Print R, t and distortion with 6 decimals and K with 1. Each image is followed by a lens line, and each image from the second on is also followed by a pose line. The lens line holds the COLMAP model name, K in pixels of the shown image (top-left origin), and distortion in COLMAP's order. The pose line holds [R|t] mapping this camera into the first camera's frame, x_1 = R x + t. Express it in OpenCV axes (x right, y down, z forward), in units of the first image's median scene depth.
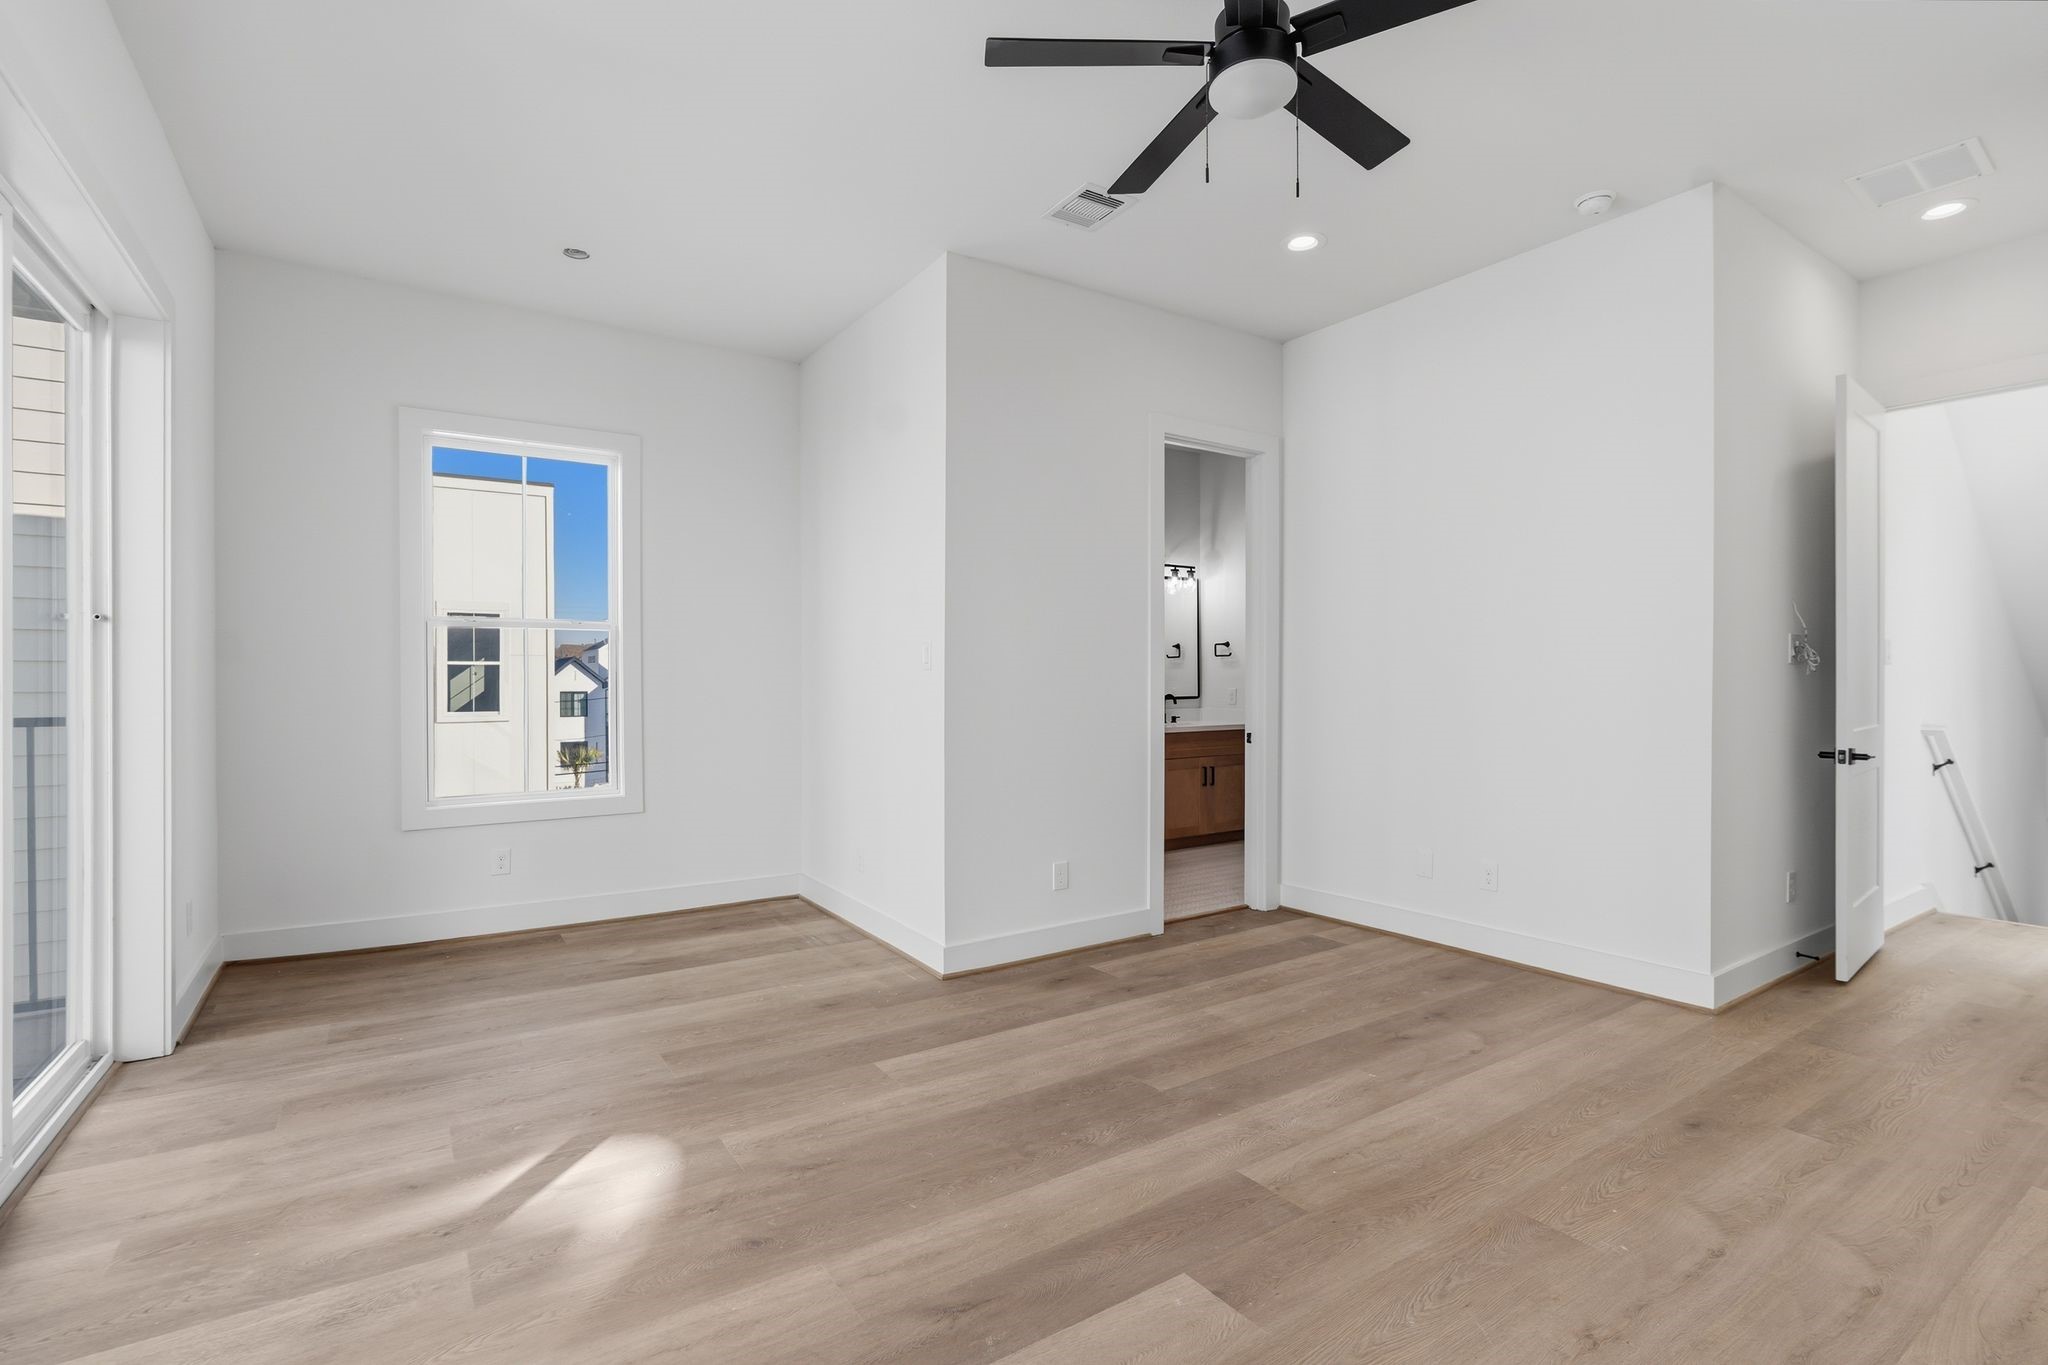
lens RADIAL K [[928.7, 0, 1012.3], [0, 928.7, 679.4], [0, 0, 1]] dist [-0.005228, -0.000939]
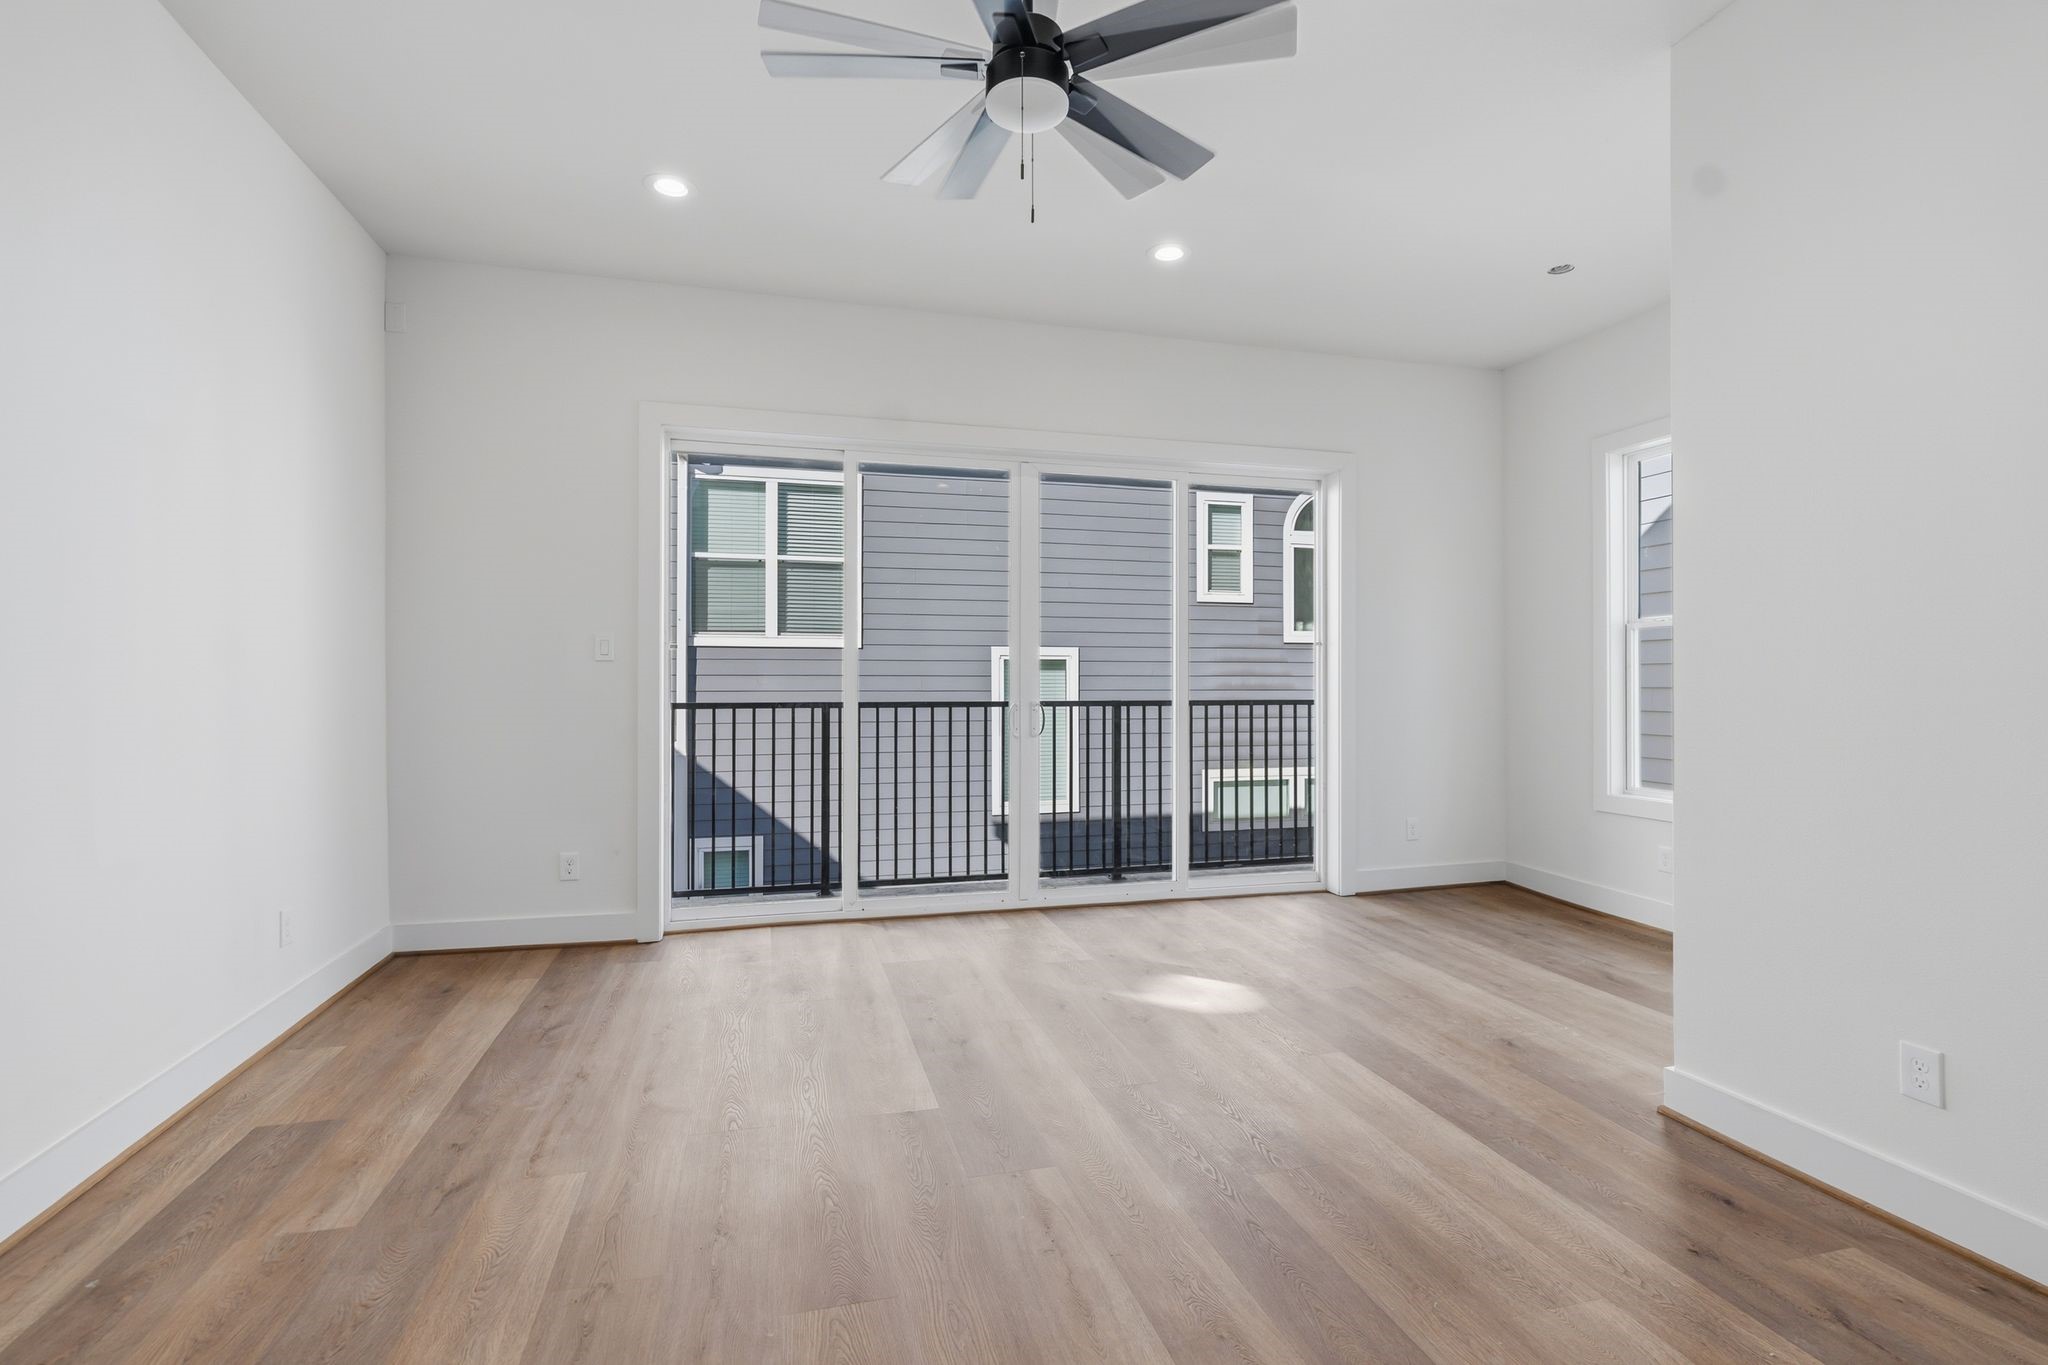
lens RADIAL K [[928.7, 0, 1013.7], [0, 928.7, 682.9], [0, 0, 1]] dist [-0.005228, -0.000939]
pose [[-0.316104, -0.000227, -0.948724, 0.736120], [-0.000196, 1.000000, -0.000174, 0.008820], [0.948724, 0.000131, -0.316104, 0.779810]]
